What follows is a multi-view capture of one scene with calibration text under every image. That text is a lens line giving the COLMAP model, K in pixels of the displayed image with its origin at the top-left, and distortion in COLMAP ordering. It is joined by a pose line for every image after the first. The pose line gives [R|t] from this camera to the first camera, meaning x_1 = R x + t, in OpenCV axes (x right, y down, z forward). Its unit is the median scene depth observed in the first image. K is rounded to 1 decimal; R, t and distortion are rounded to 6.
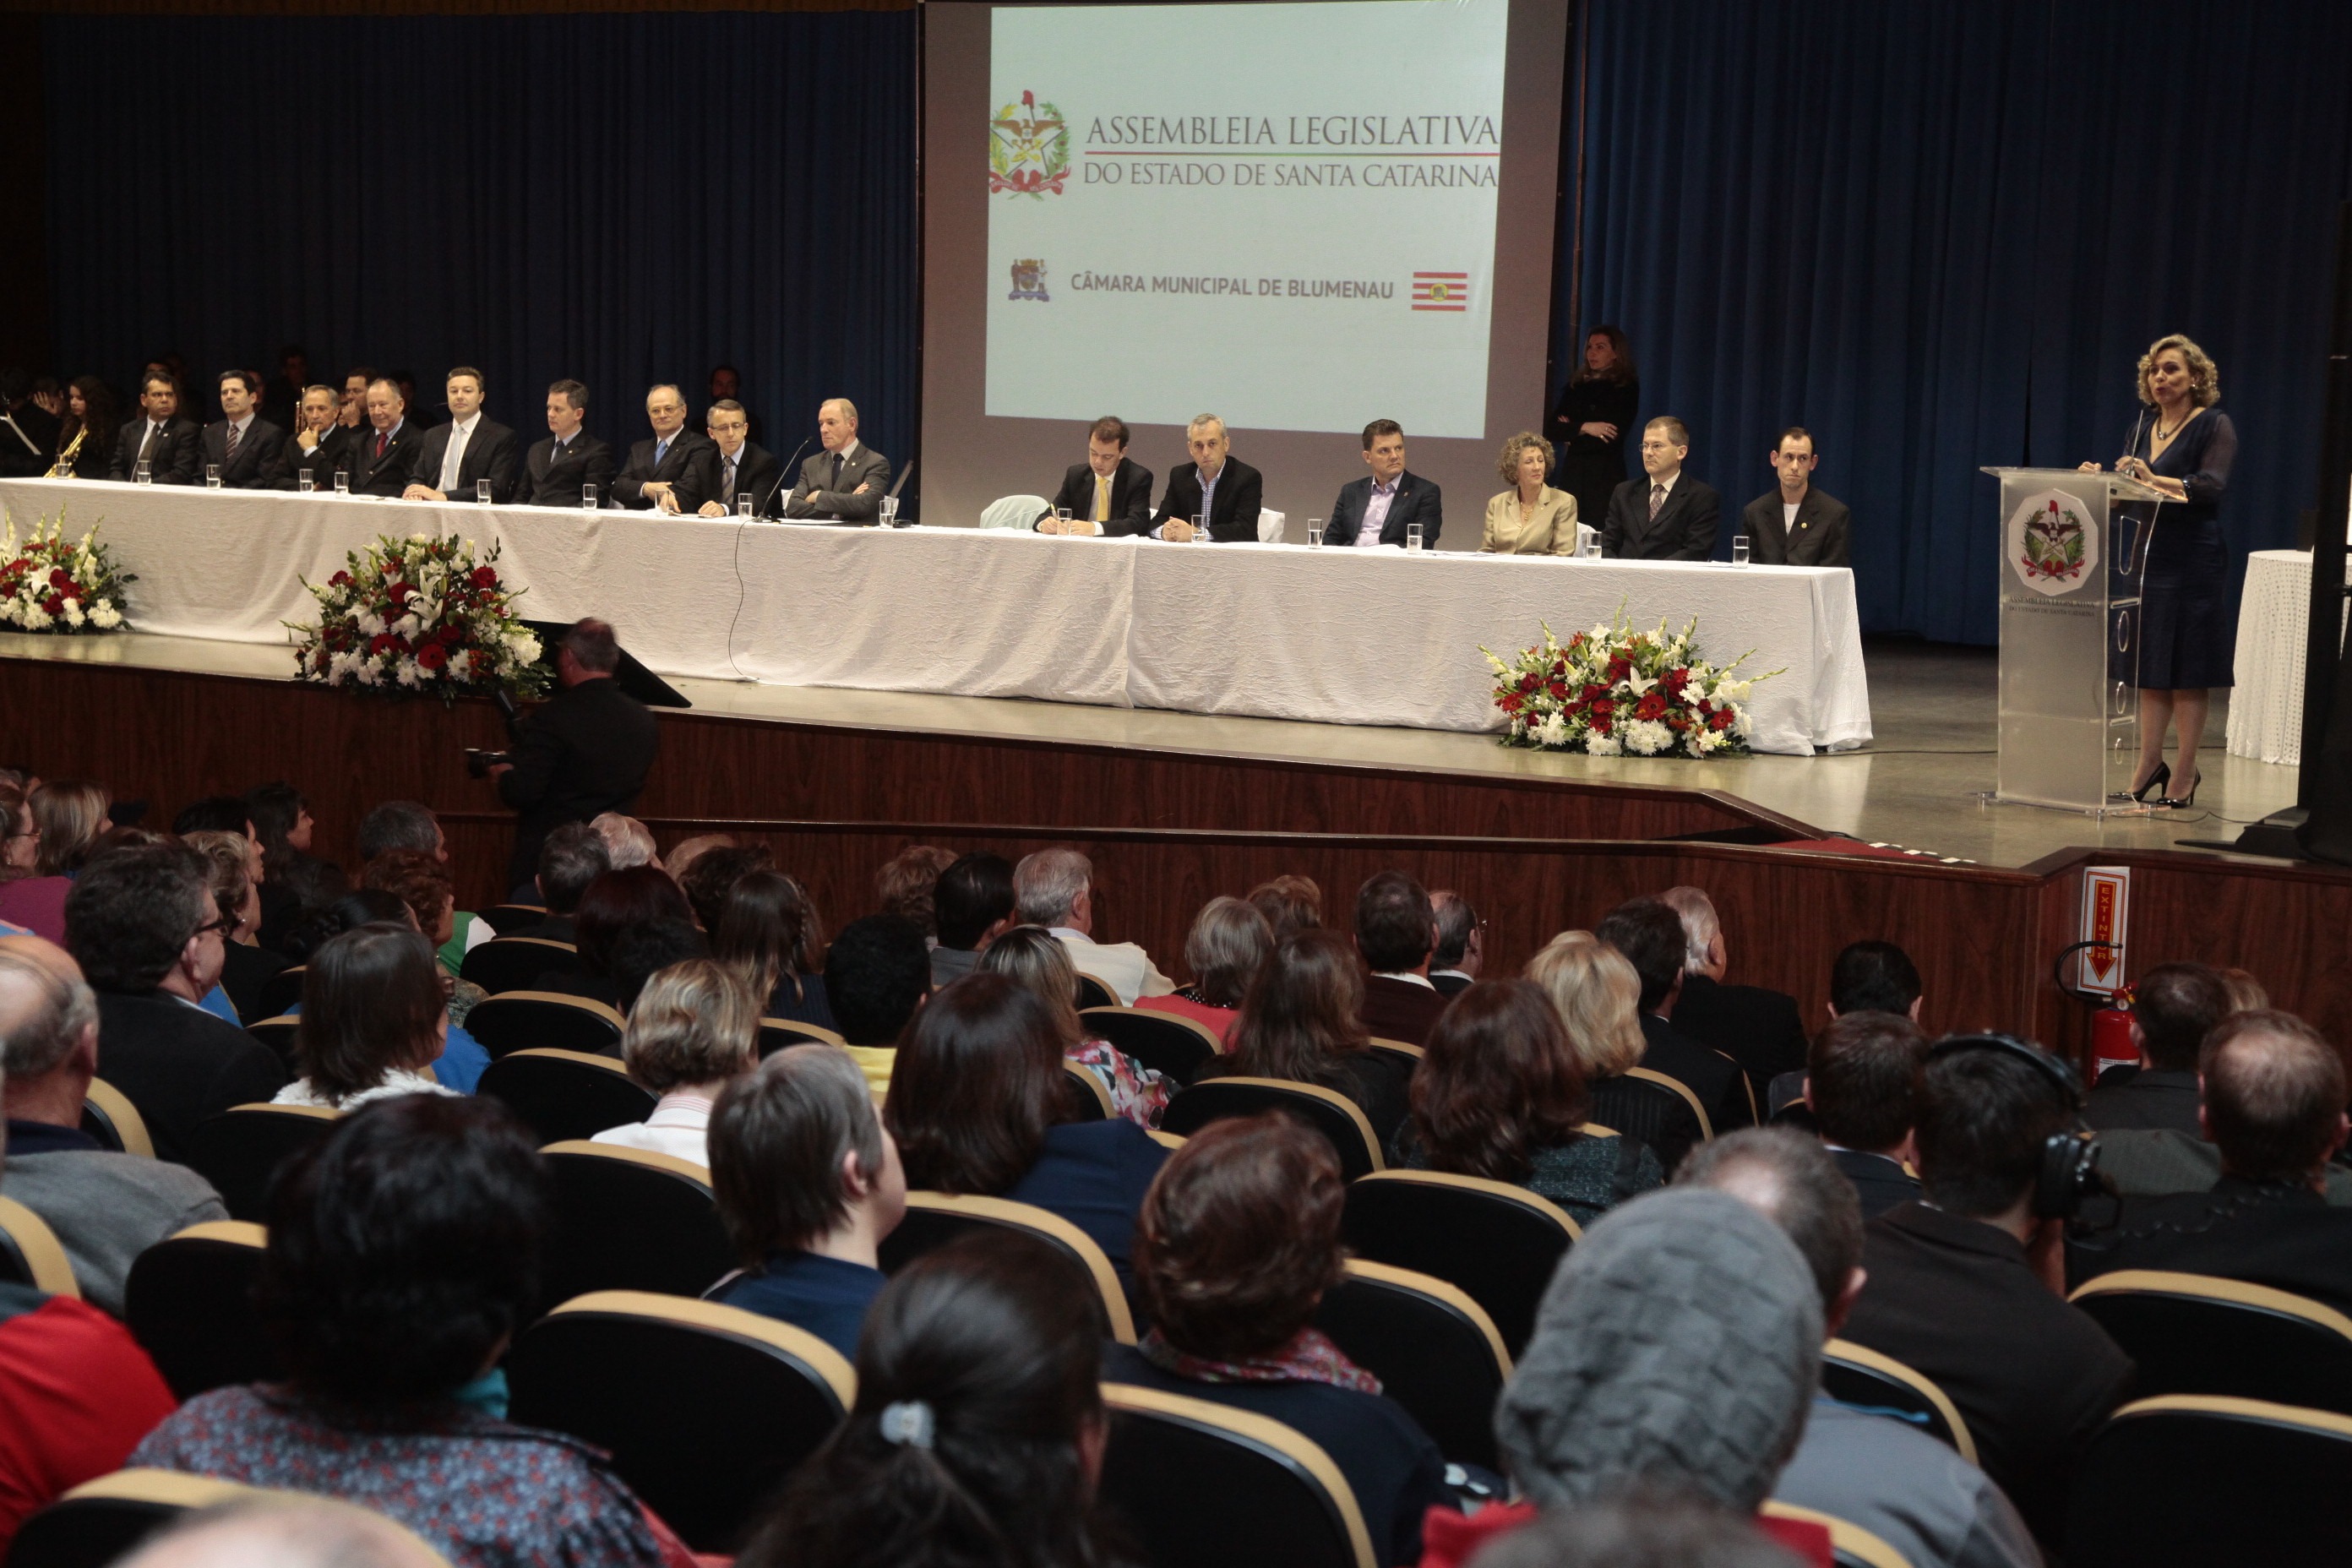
lens RADIAL K [[3710.9, 0, 1166.8], [0, 3710.9, 748.0], [0, 0, 1]] dist [0.254369, -0.122488]
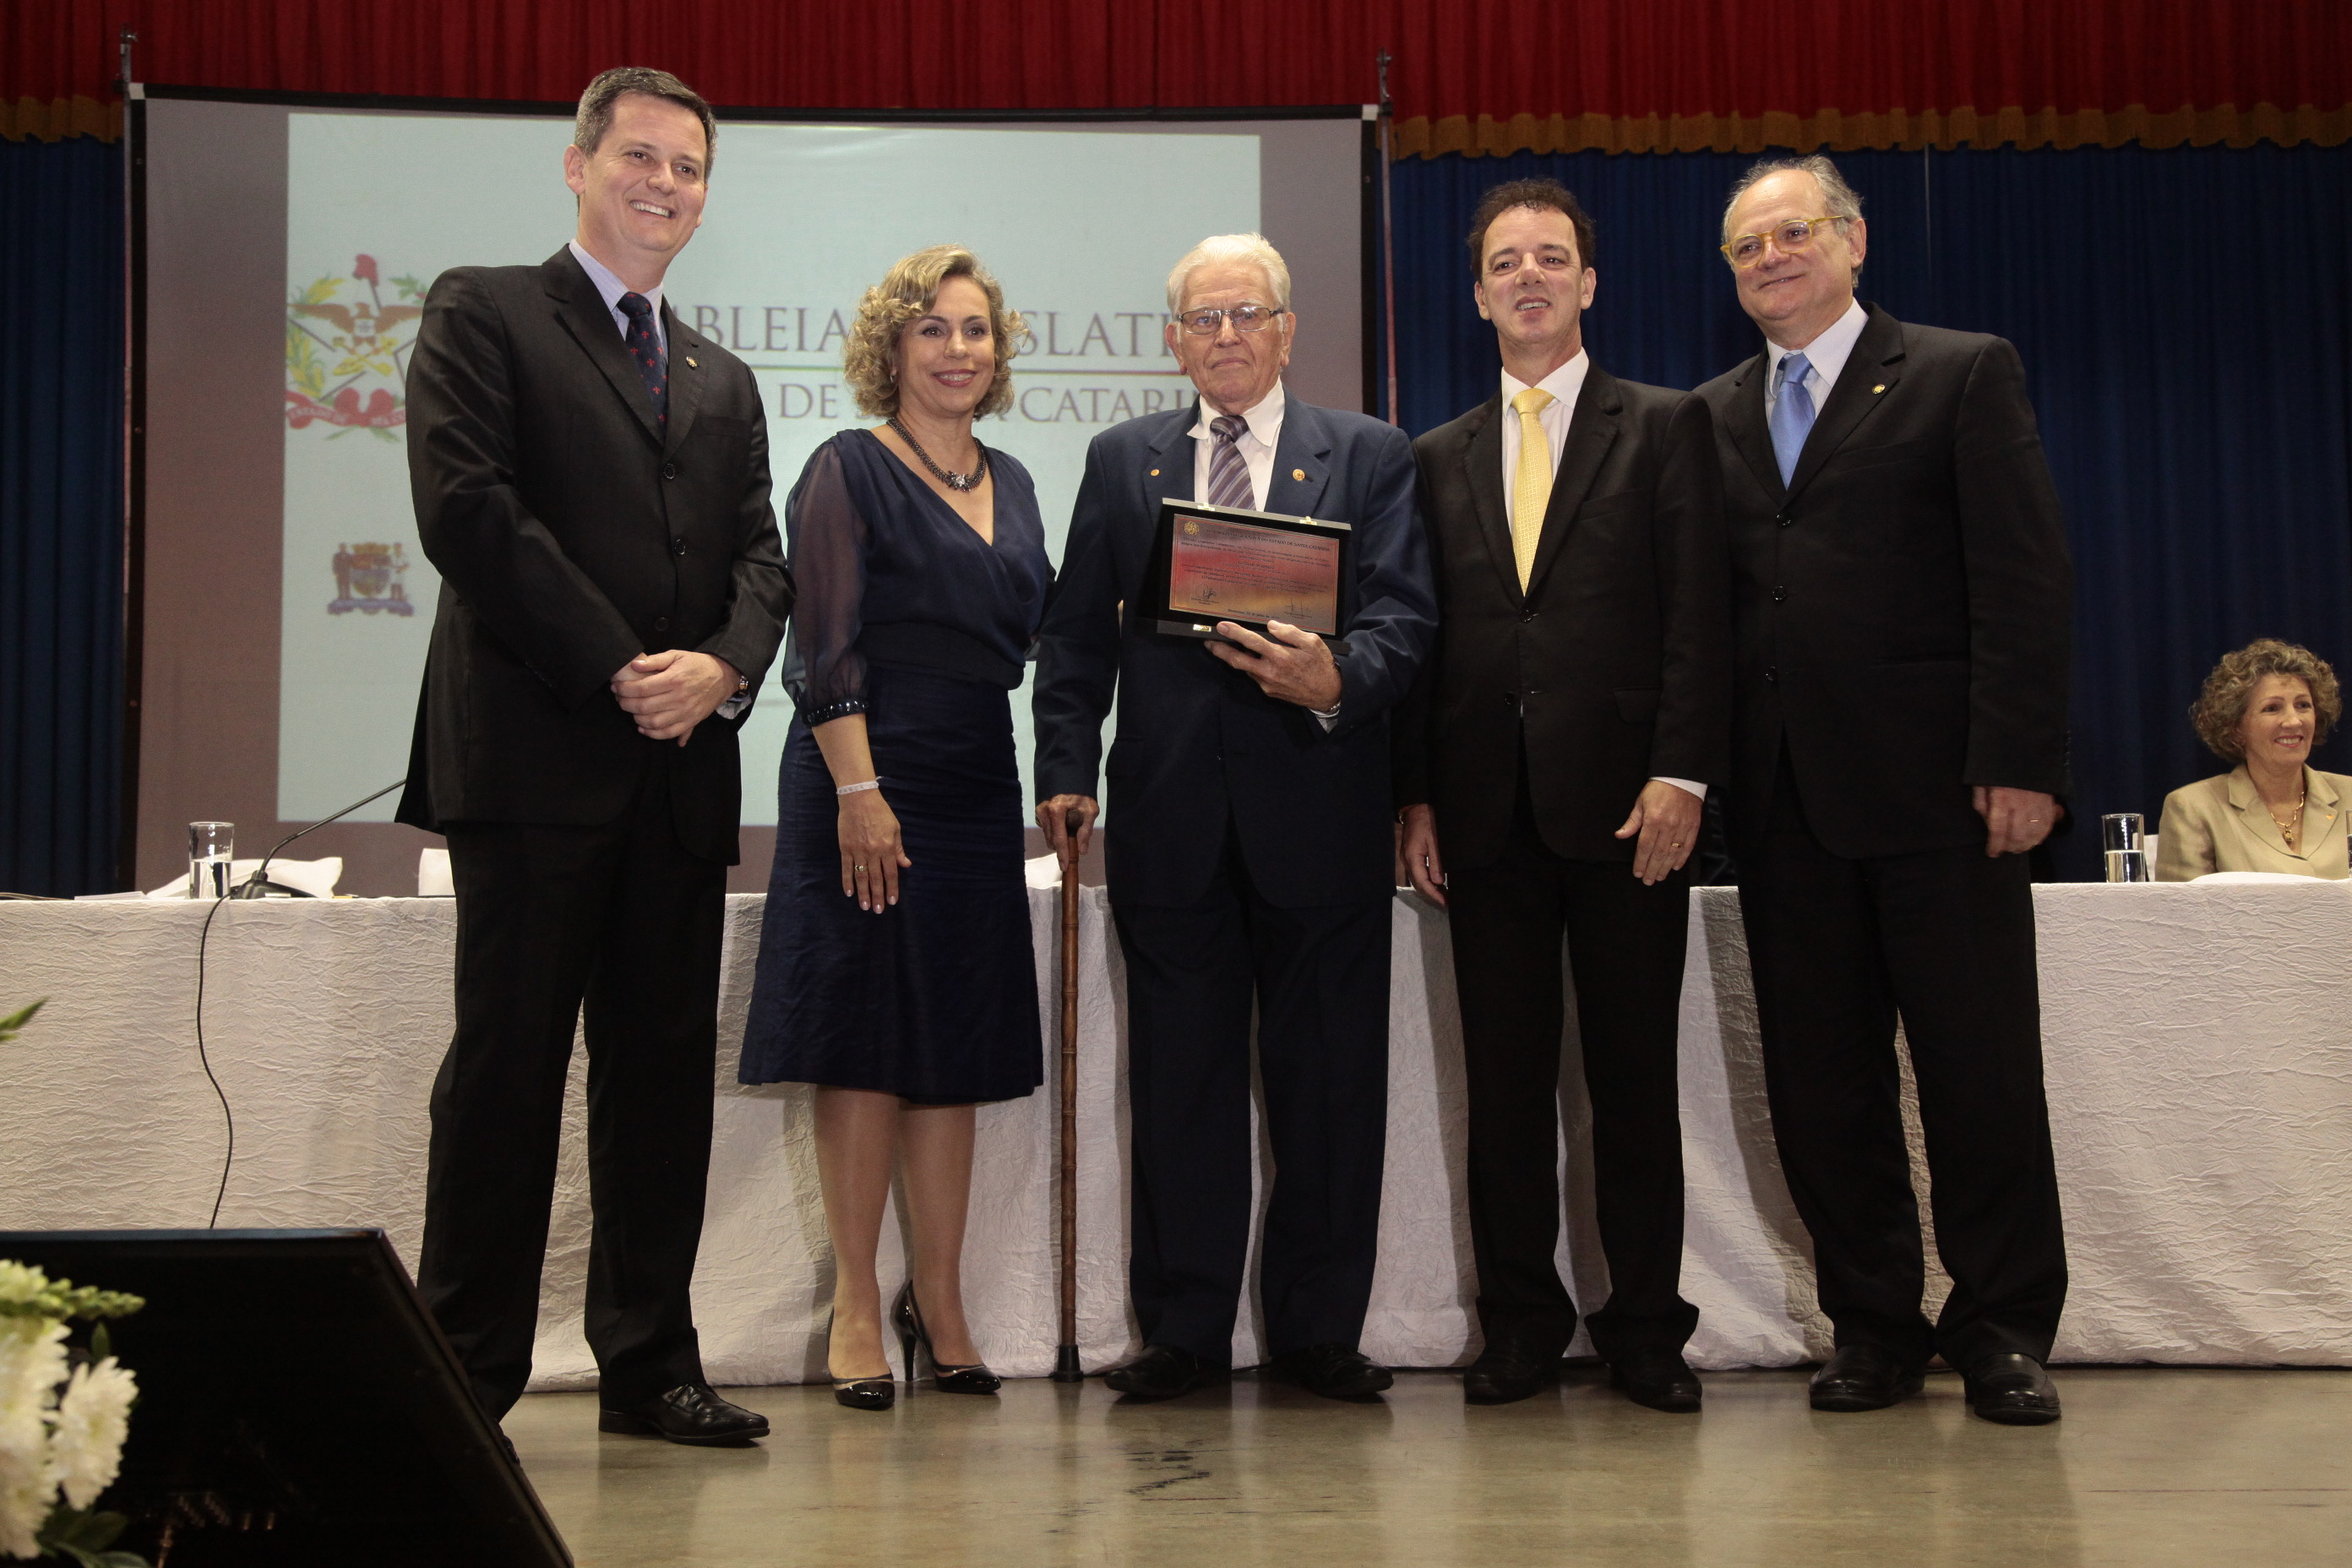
lens RADIAL K [[2575.1, 0, 1176.0], [0, 2575.1, 784.0], [0, 0, 1]] dist [0.023635, 0.209406]
pose [[0.862500, 0.013983, 0.505864, -0.146357], [0.081457, 0.982747, -0.166050, -0.023936], [-0.499458, 0.184424, 0.846481, 0.701259]]
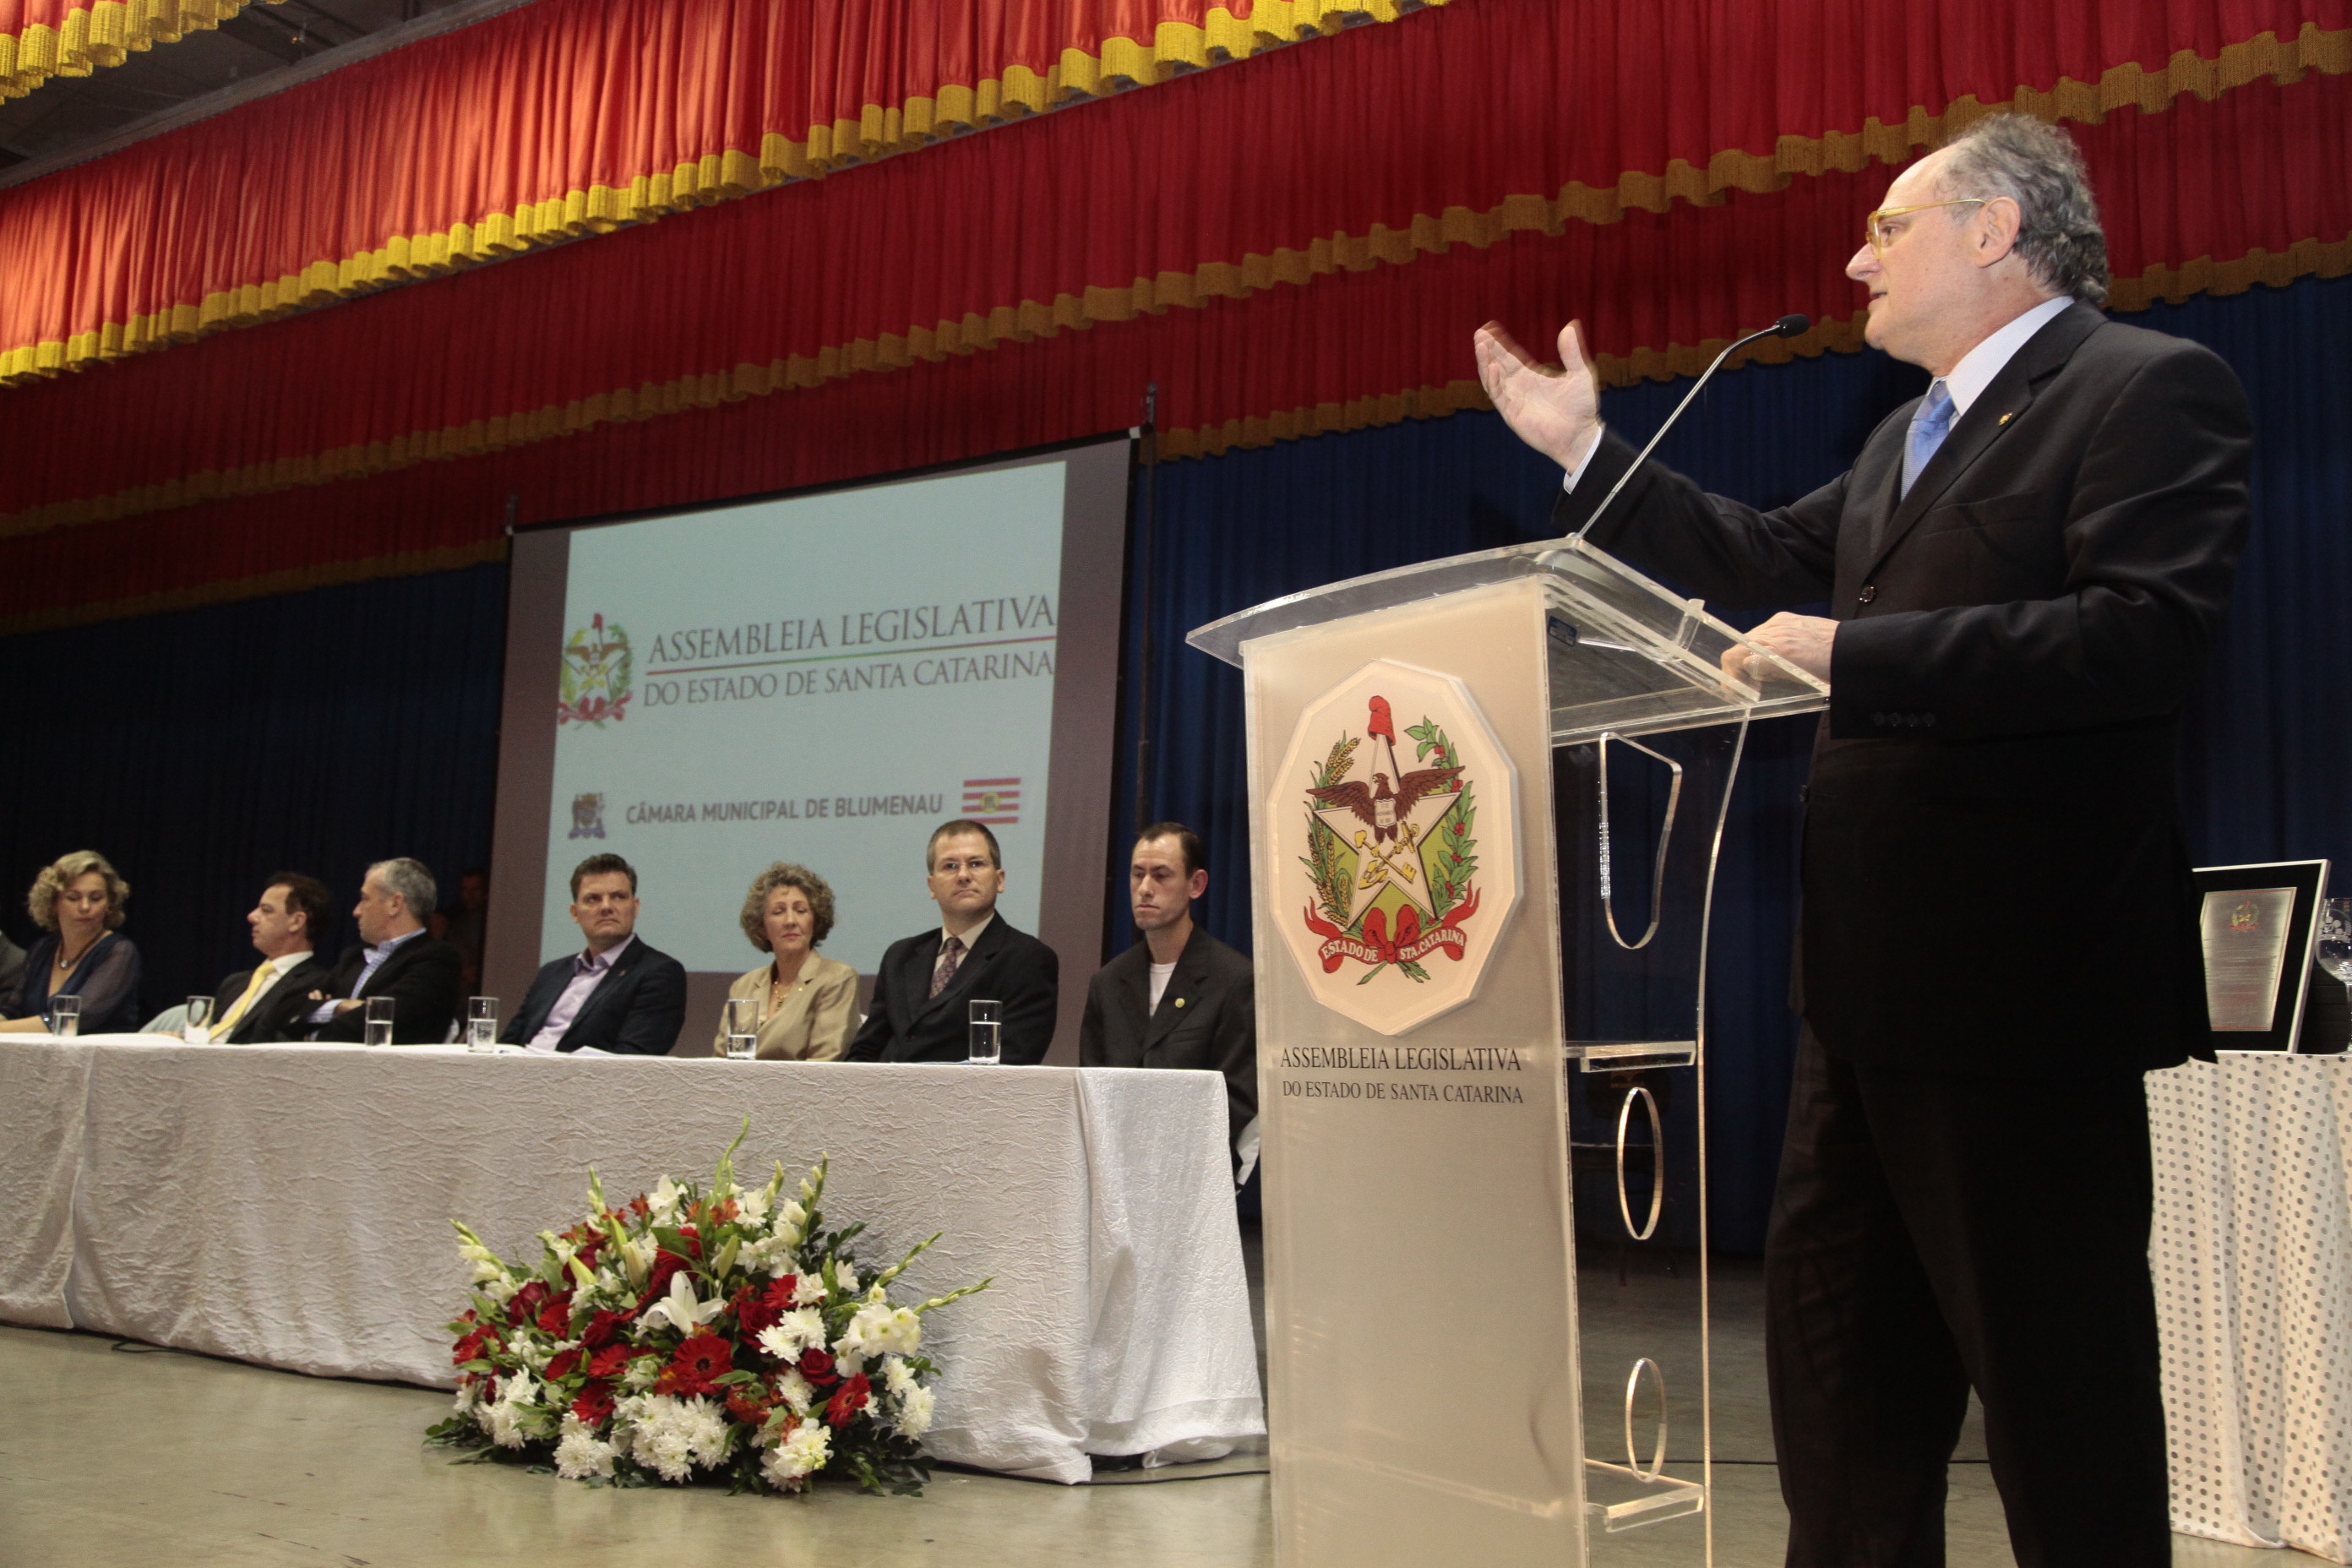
lens RADIAL K [[2150.9, 0, 1176.0], [0, 2150.9, 784.0], [0, 0, 1]] dist [-0.033976, 0.105026]
pose [[0.997212, -0.005026, -0.074456, 0.160576], [-0.012979, 0.970842, -0.239370, -0.013849], [0.073488, 0.239669, 0.968069, 0.582589]]
